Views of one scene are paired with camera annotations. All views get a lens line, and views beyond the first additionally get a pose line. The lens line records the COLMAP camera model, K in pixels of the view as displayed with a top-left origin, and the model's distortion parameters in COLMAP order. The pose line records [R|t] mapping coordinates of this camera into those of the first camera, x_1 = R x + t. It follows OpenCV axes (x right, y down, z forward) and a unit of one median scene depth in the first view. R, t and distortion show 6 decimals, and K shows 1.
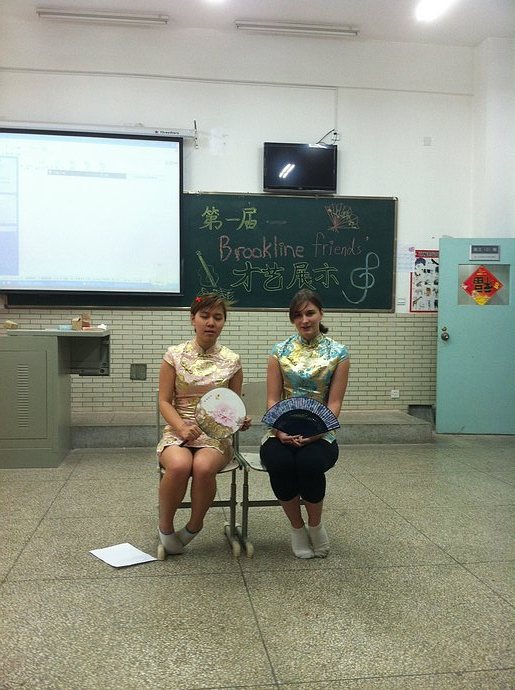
lens RADIAL K [[678.9, 0, 256.6], [0, 678.9, 354.1], [0, 0, 1]] dist [0.113794, -0.353273]
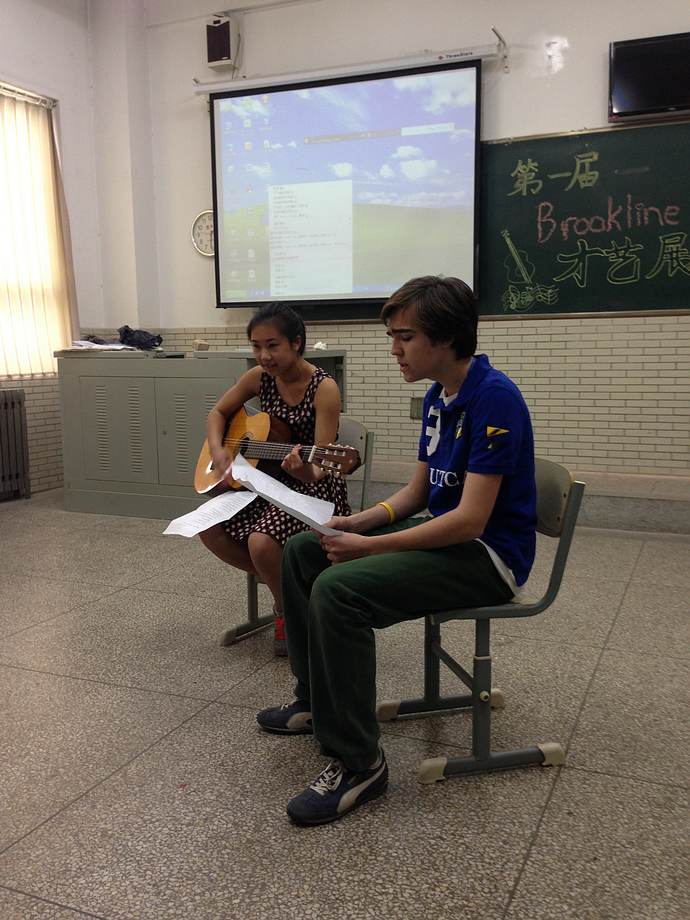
lens RADIAL K [[870.1, 0, 345.0], [0, 870.1, 460.0], [0, 0, 1]] dist [0.149221, -0.286307]
pose [[0.848601, 0.050003, -0.526666, 0.248598], [-0.007129, 0.996514, 0.083126, 0.003789], [0.528986, -0.066787, 0.845998, 0.162916]]
